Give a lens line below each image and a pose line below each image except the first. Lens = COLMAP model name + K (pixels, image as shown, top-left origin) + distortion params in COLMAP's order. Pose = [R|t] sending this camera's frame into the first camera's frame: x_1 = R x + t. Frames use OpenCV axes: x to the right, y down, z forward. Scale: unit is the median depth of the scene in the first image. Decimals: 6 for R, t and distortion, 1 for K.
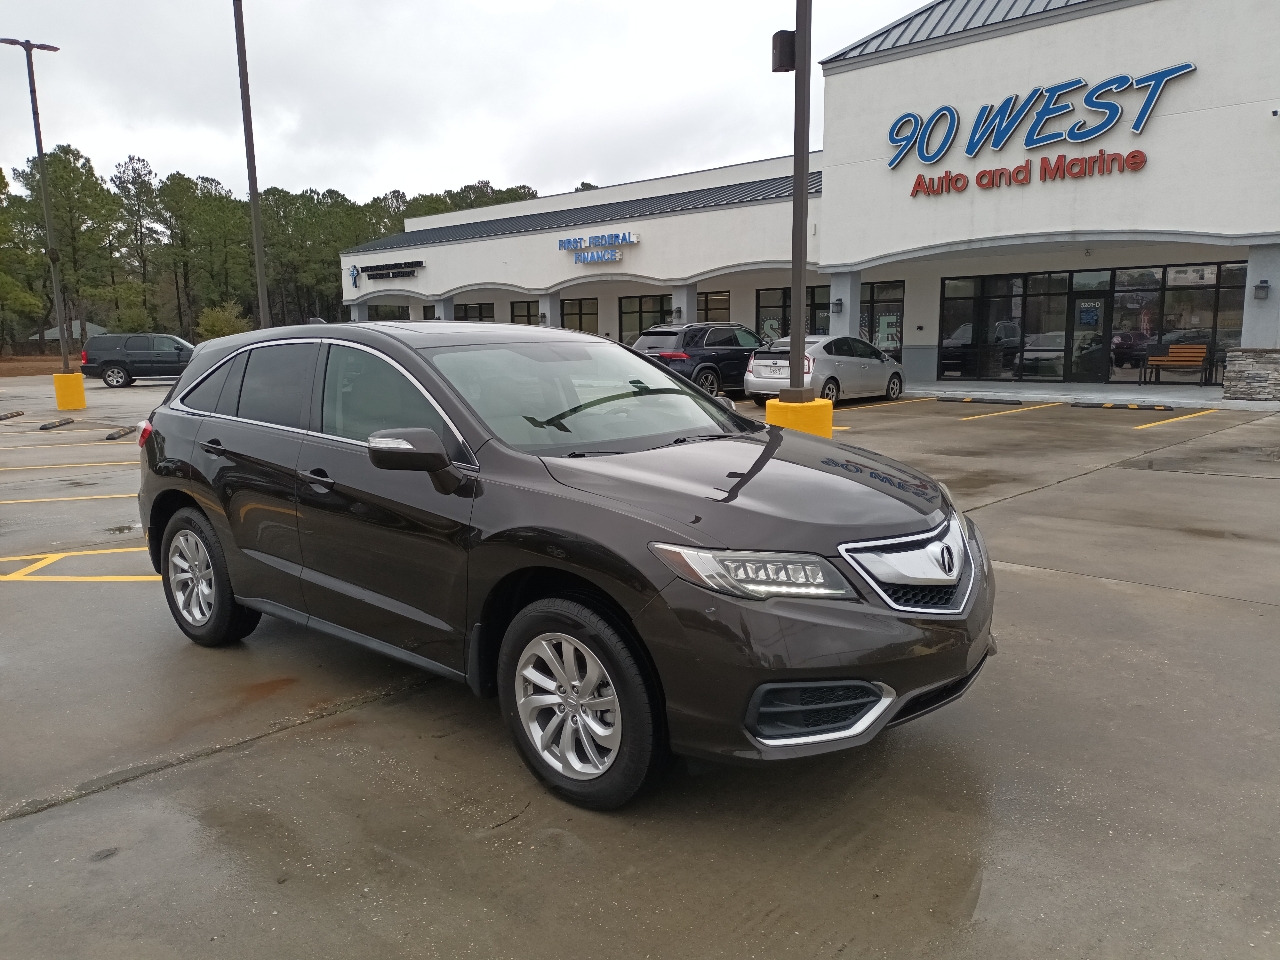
lens RADIAL K [[951.8, 0, 635.1], [0, 951.8, 481.0], [0, 0, 1]] dist [0.033223, -0.033647]
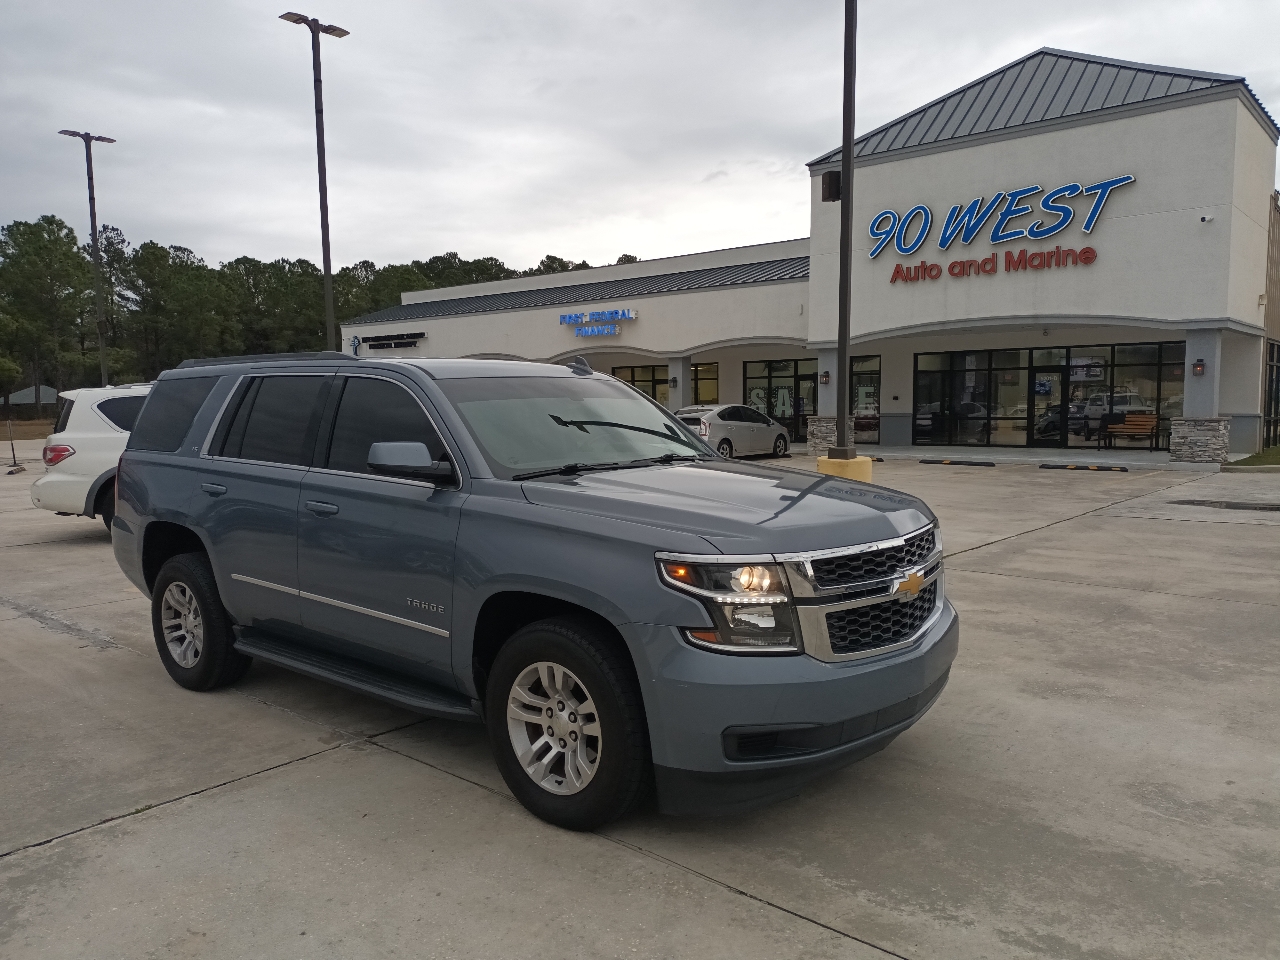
lens RADIAL K [[949.0, 0, 634.7], [0, 949.0, 481.0], [0, 0, 1]] dist [0.036977, -0.037738]
pose [[0.998923, 0.000405, 0.046403, -0.052658], [0.002782, 0.997640, -0.068600, 0.010145], [-0.046321, 0.068655, 0.996565, -0.072515]]
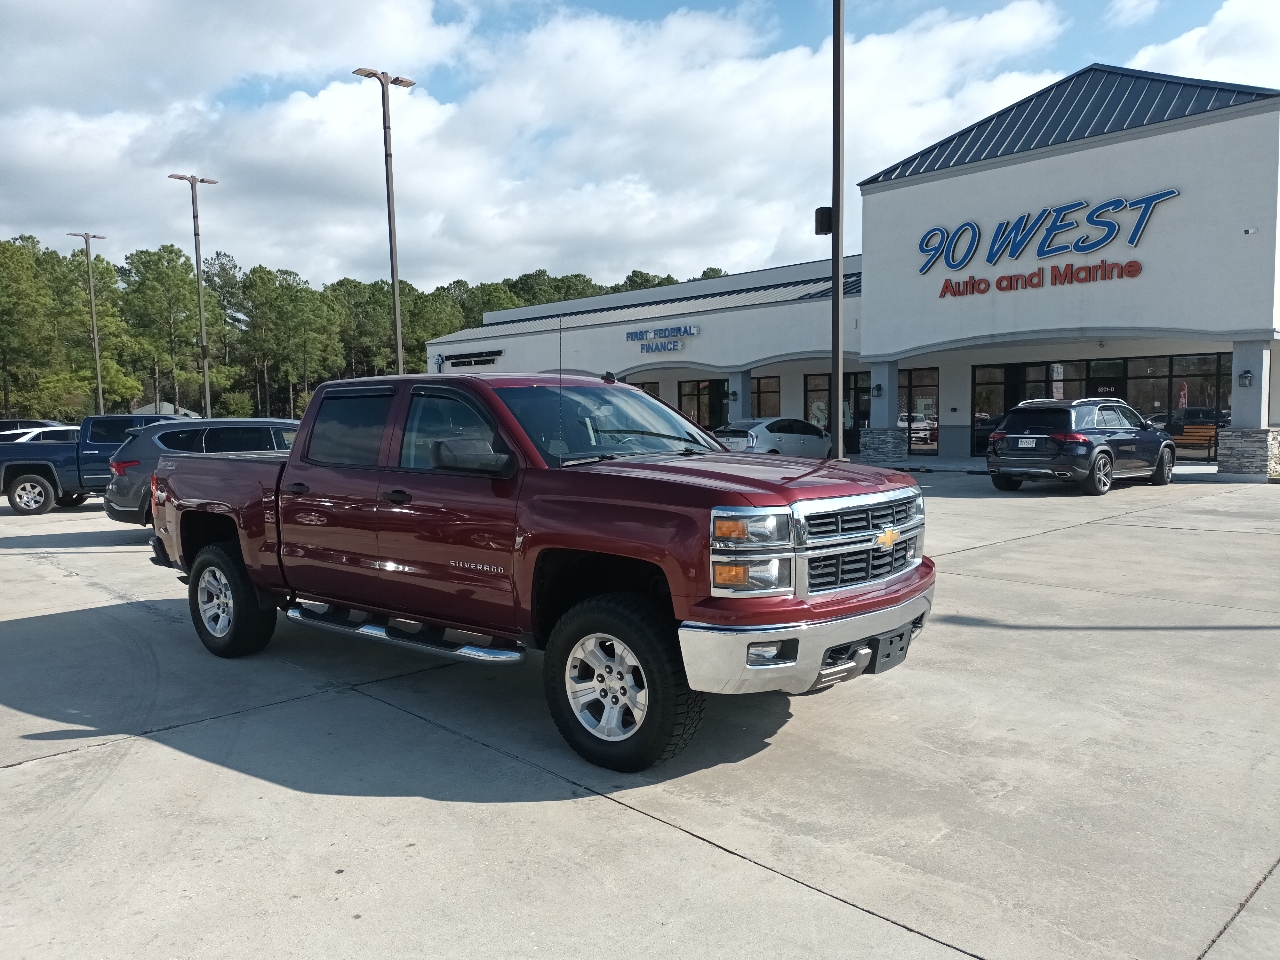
lens RADIAL K [[951.8, 0, 635.1], [0, 951.8, 481.0], [0, 0, 1]] dist [0.033223, -0.033647]
pose [[0.998743, 0.001237, -0.050100, -0.016064], [-0.005315, 0.996671, -0.081361, 0.014775], [0.049832, 0.081525, 0.995425, -0.116241]]
